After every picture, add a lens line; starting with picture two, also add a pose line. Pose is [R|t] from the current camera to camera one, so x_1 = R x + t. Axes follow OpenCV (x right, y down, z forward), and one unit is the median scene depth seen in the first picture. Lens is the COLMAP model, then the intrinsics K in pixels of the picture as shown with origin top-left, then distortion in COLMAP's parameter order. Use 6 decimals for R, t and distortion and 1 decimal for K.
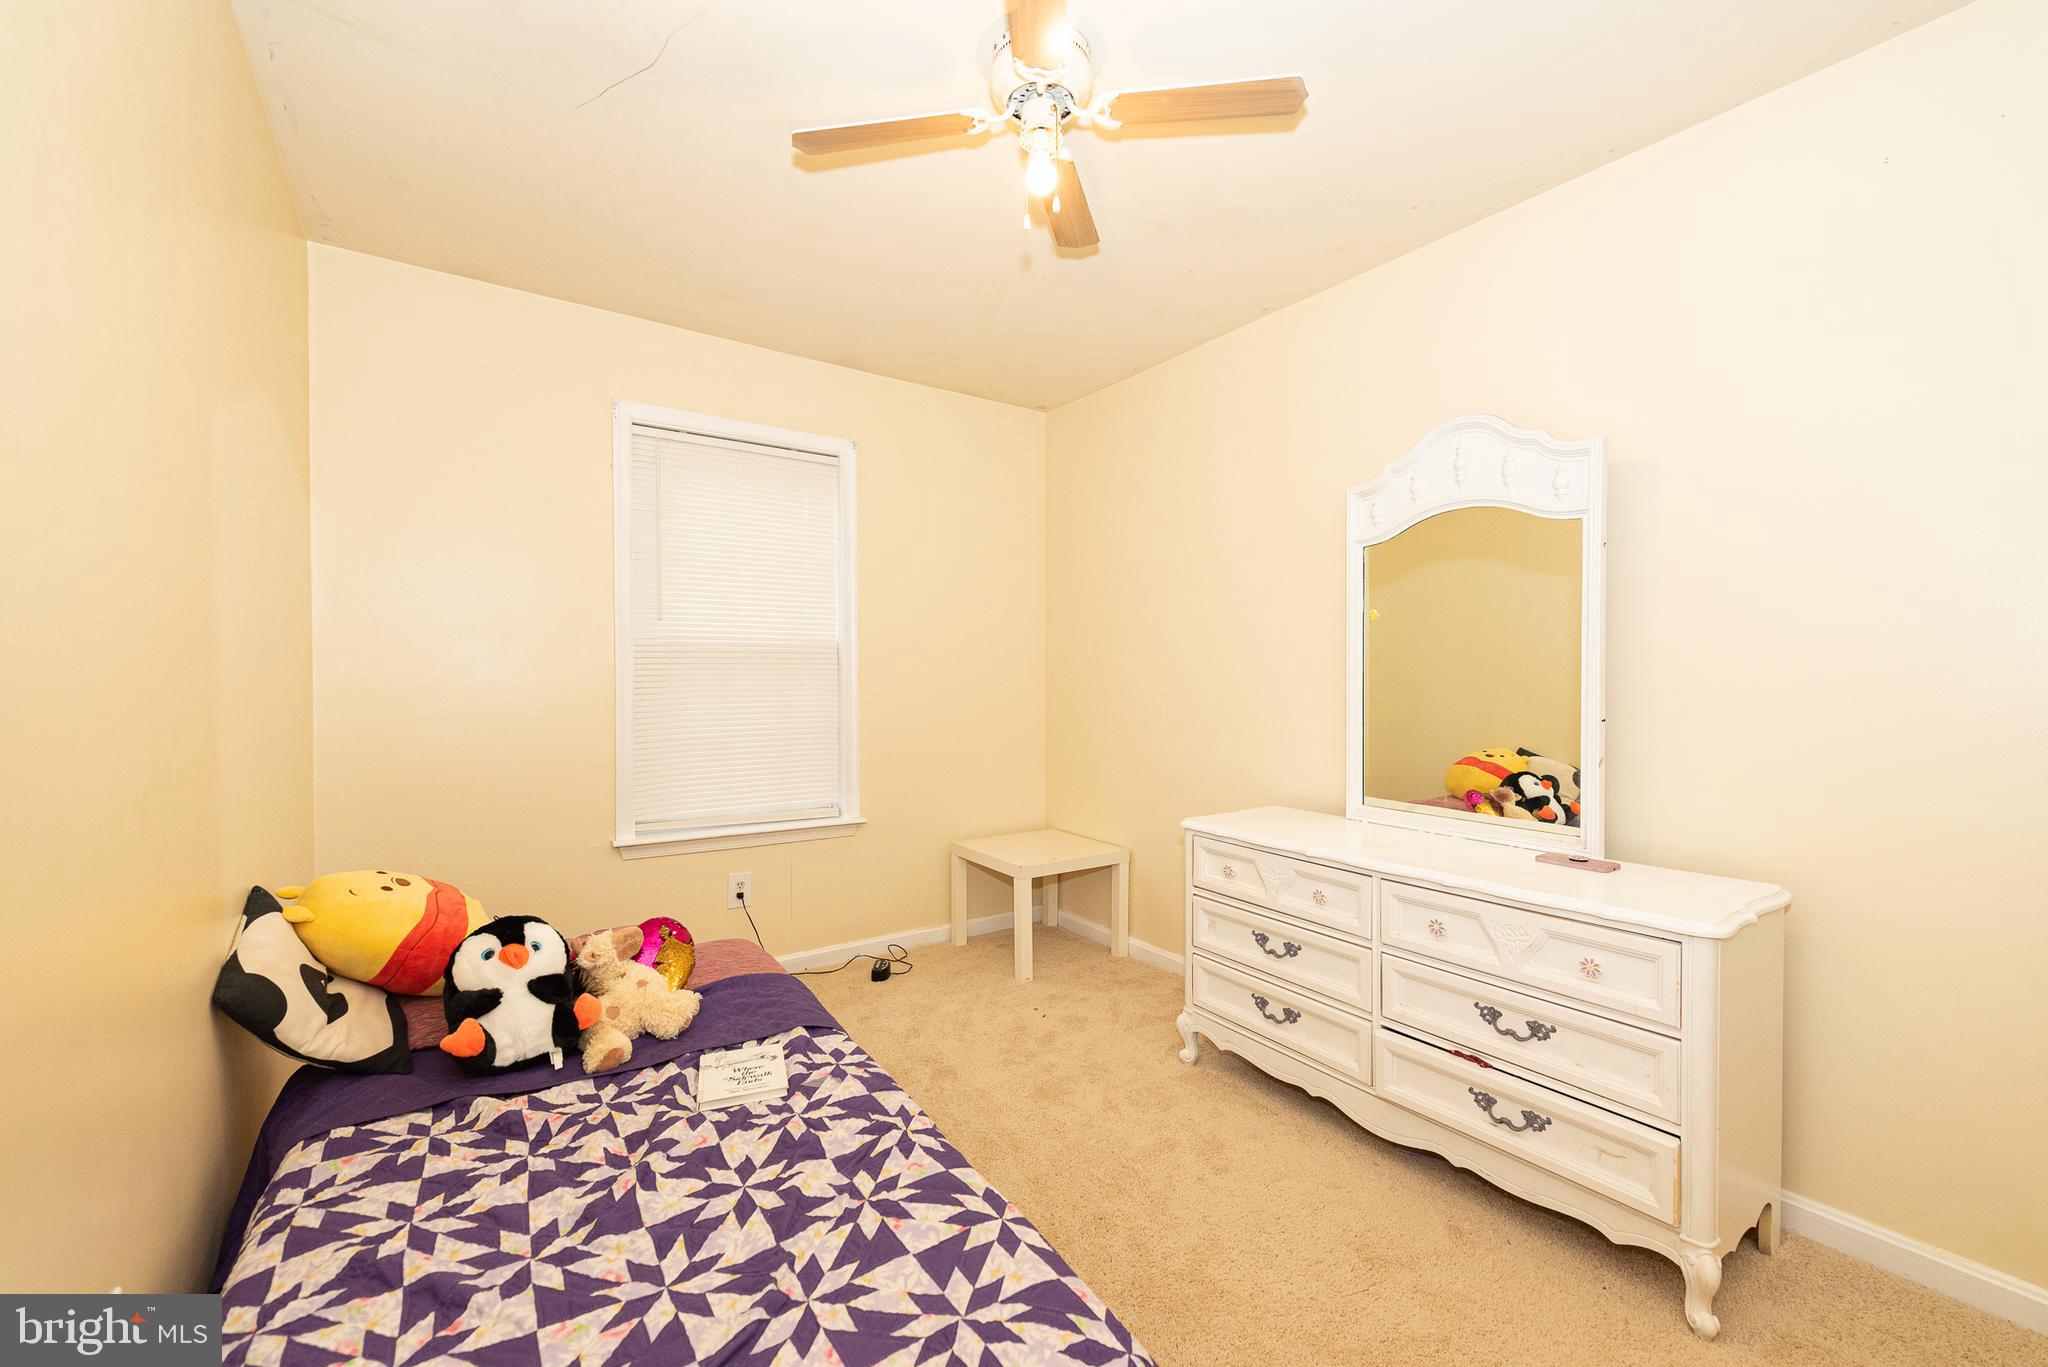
lens RADIAL K [[850.6, 0, 1024.0], [0, 850.6, 683.5], [0, 0, 1]] dist [0.001336, -0.000007]
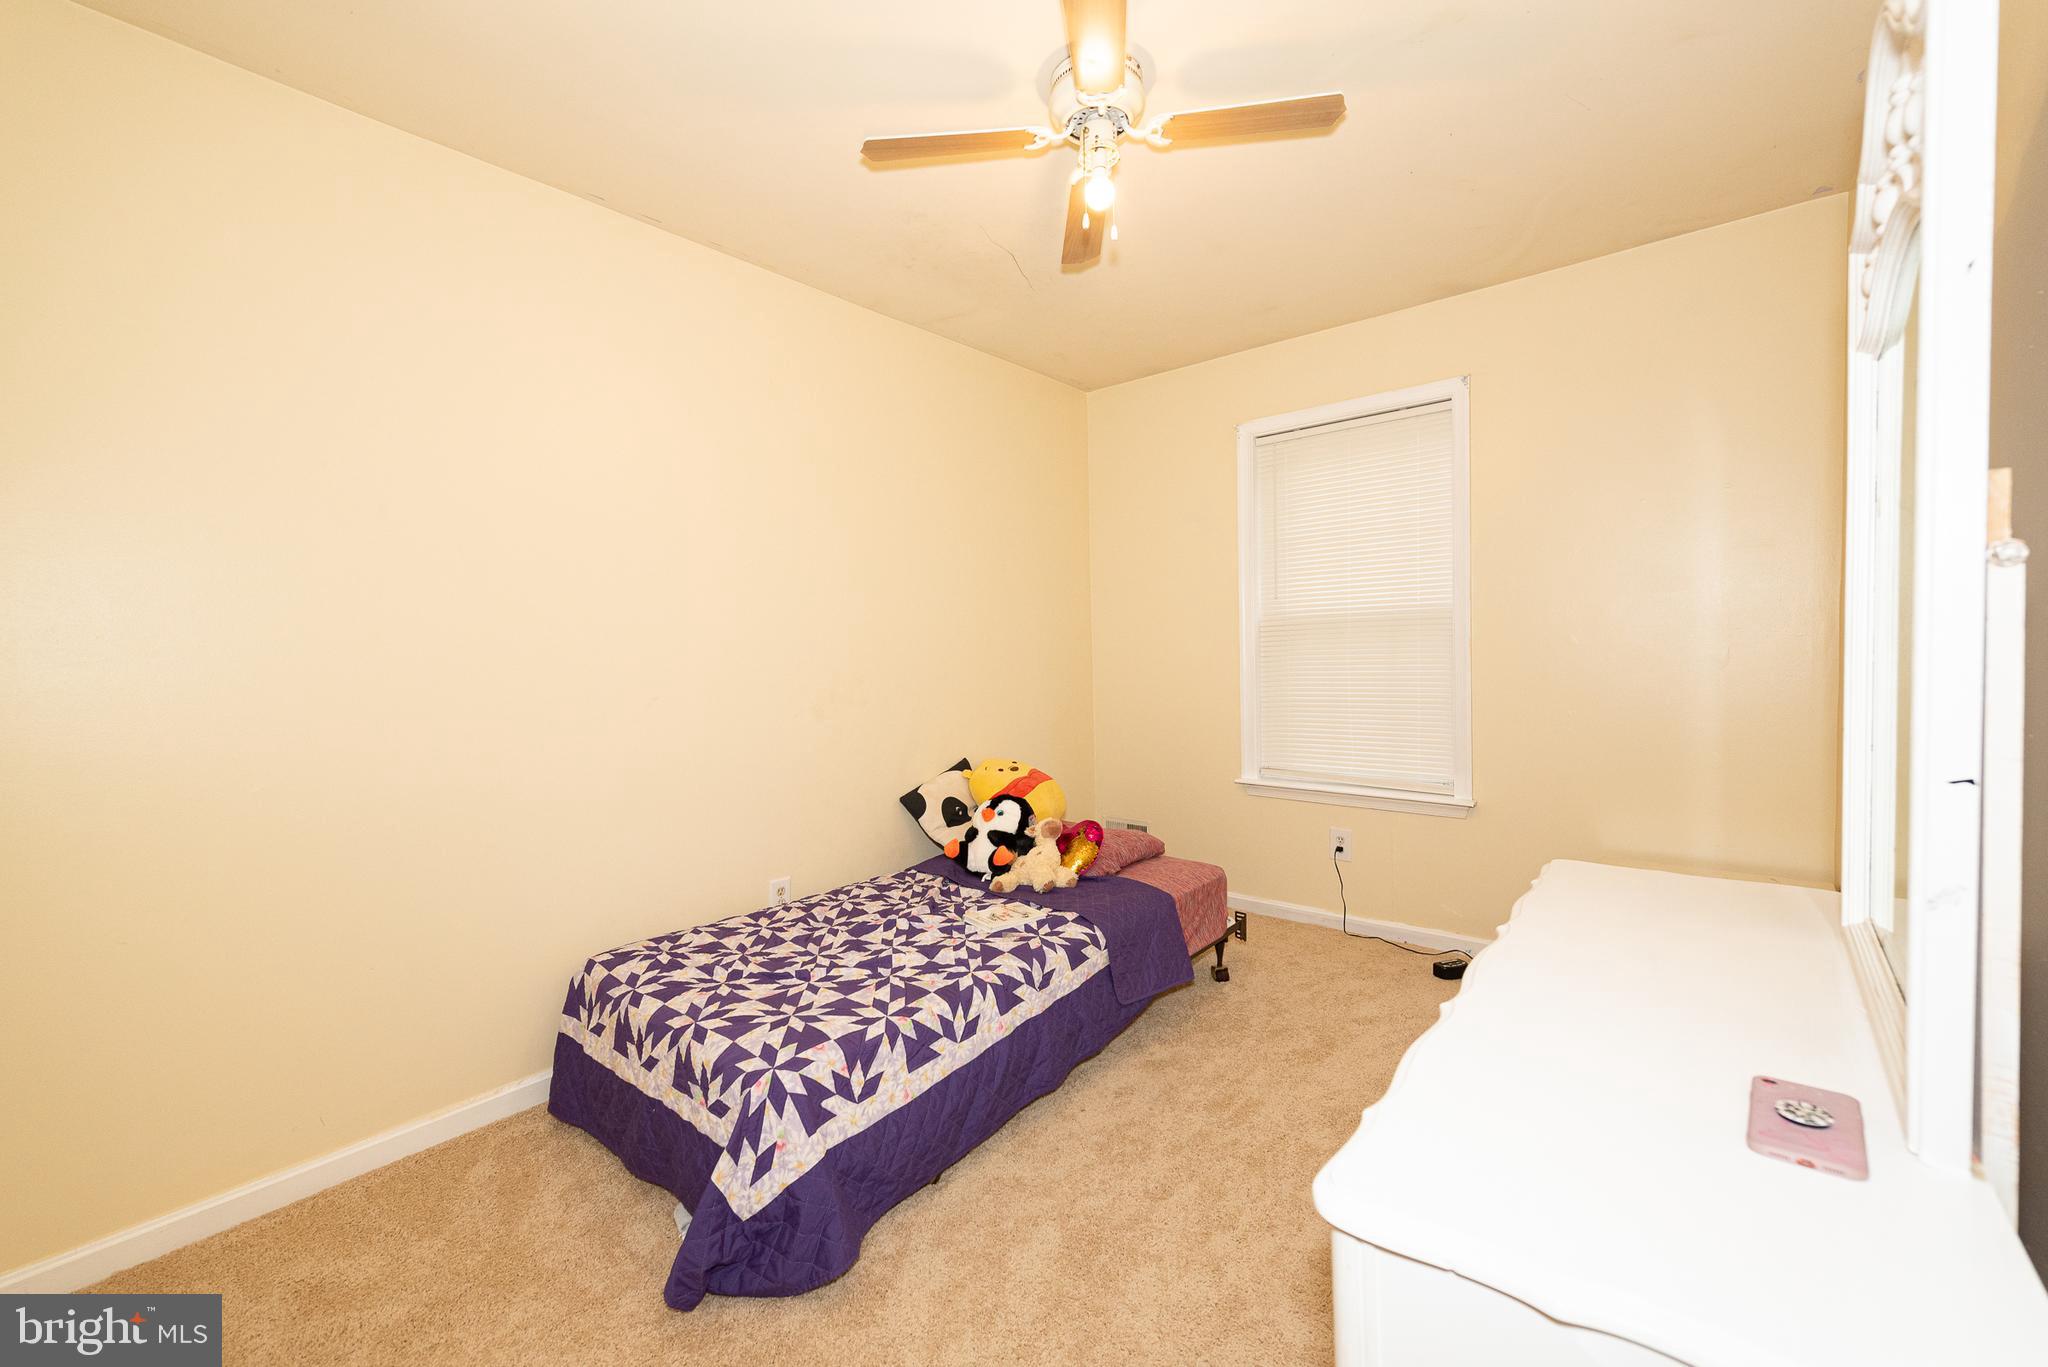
lens RADIAL K [[850.6, 0, 1024.0], [0, 850.6, 683.5], [0, 0, 1]] dist [0.001336, -0.000007]
pose [[0.231603, 0.034331, -0.972204, 1.150580], [0.020075, 0.998996, 0.040060, -0.021095], [0.972603, -0.028795, 0.230682, 0.691814]]
